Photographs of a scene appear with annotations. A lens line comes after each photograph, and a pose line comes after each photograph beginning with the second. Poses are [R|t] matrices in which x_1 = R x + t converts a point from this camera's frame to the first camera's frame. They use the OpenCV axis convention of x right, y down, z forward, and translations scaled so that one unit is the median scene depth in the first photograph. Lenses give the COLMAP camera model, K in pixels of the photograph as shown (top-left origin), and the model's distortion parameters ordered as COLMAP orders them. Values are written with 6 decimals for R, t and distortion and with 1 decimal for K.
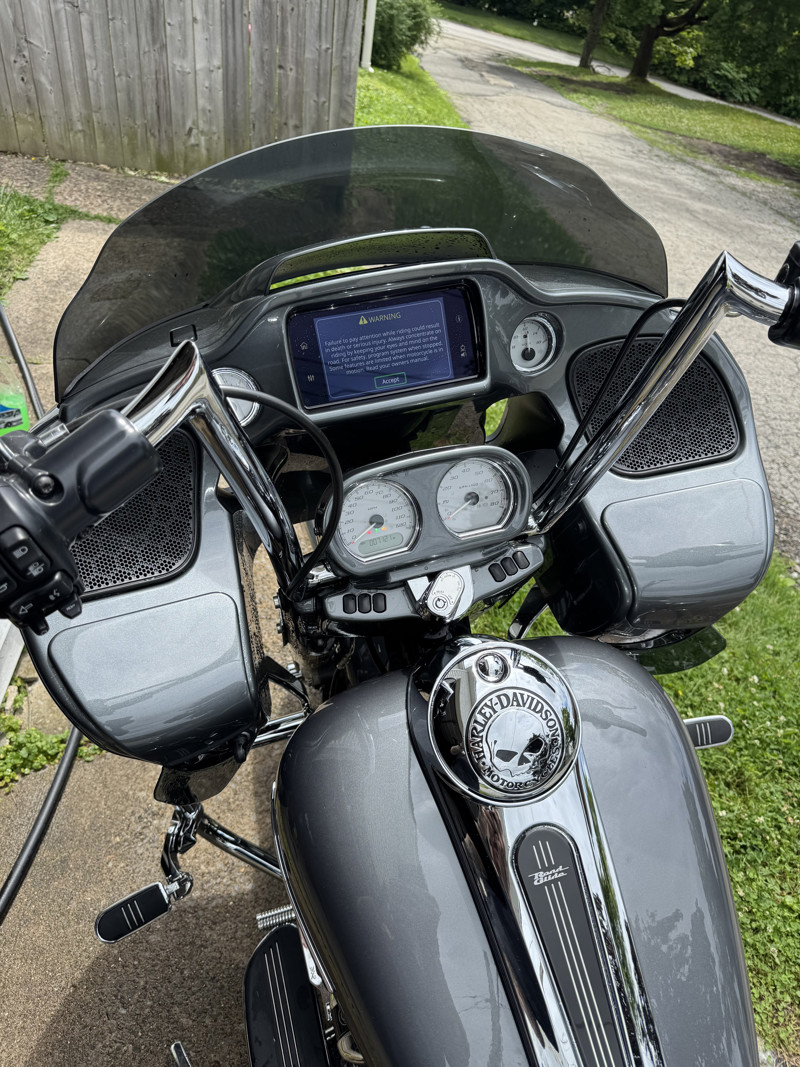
lens RADIAL K [[753.0, 0, 400.3], [0, 753.0, 534.7], [0, 0, 1]] dist [0.019714, -0.006356]
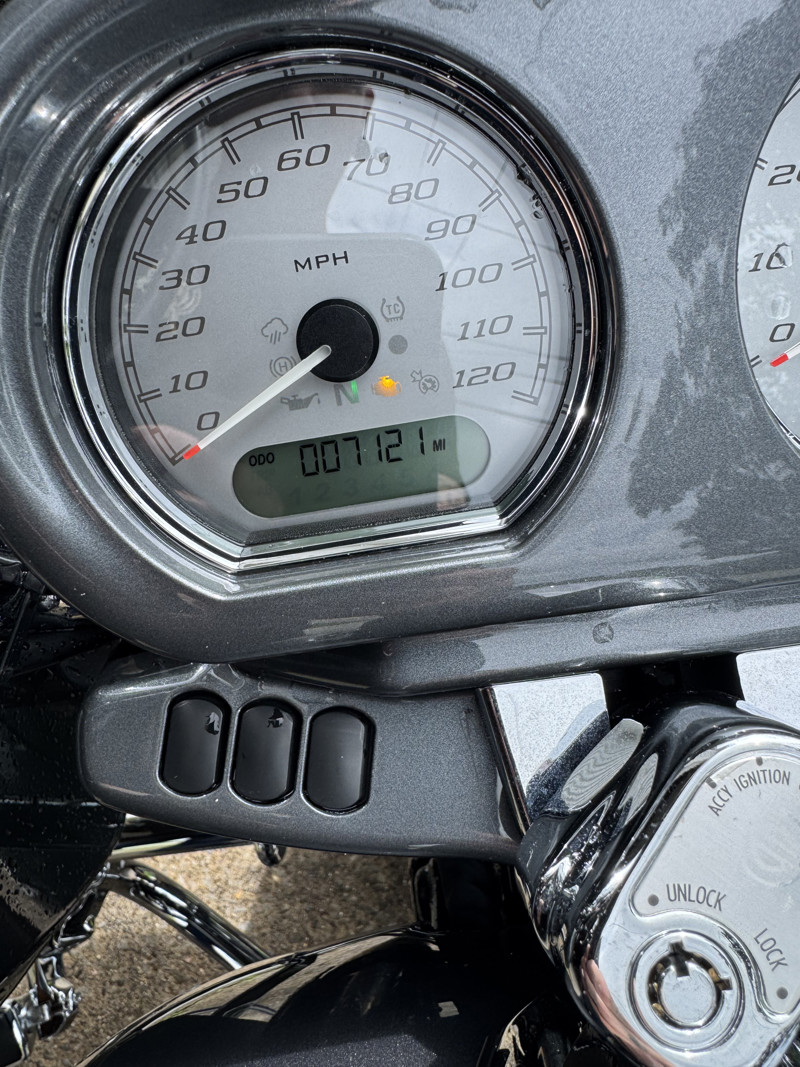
lens RADIAL K [[753.0, 0, 395.9], [0, 753.0, 527.3], [0, 0, 1]] dist [0.019714, -0.006356]
pose [[0.973095, 0.117135, -0.198410, 0.012999], [-0.071255, 0.971908, 0.224315, -0.010602], [0.219111, -0.204142, 0.954105, 0.573389]]
